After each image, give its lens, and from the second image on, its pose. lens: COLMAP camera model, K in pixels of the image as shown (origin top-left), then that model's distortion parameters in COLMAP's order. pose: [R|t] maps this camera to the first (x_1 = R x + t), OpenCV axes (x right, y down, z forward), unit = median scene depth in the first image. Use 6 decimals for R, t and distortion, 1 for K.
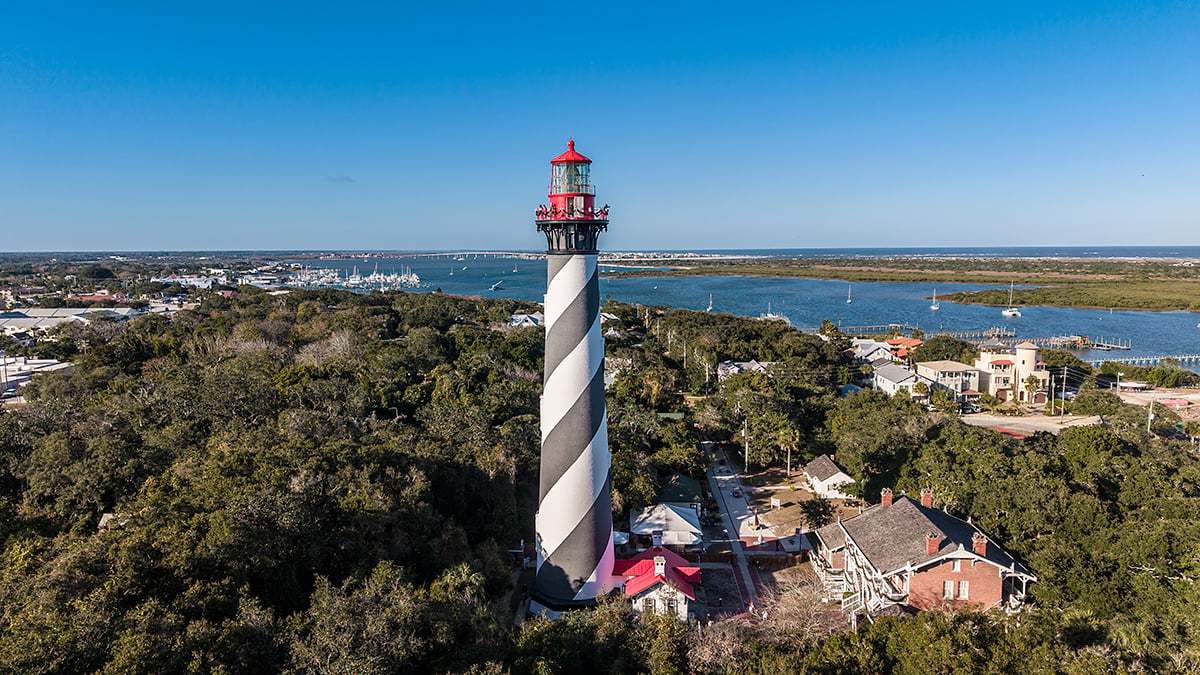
lens RADIAL K [[910.8, 0, 649.3], [0, 910.8, 338.6], [0, 0, 1]] dist [0.064572, -0.075451]
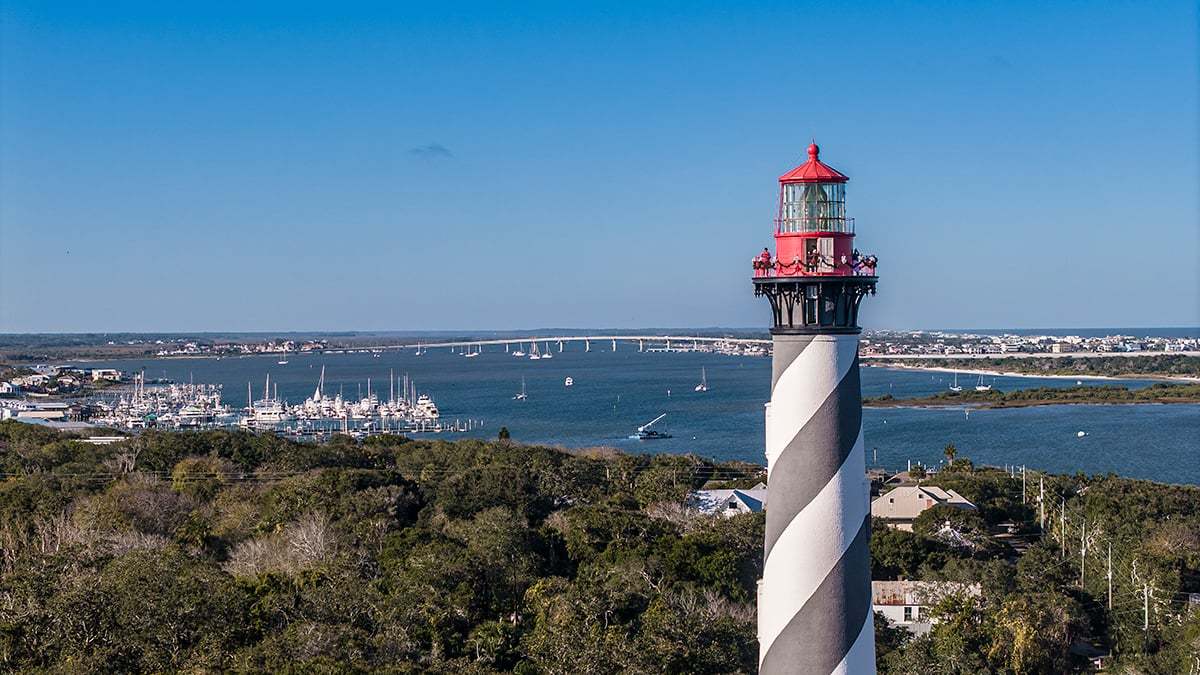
lens RADIAL K [[910.8, 0, 649.3], [0, 910.8, 338.6], [0, 0, 1]] dist [0.064572, -0.075451]
pose [[0.973493, 0.000604, -0.228718, -0.075331], [-0.019662, 0.996516, -0.081056, -0.056241], [0.227872, 0.083405, 0.970112, 0.571629]]
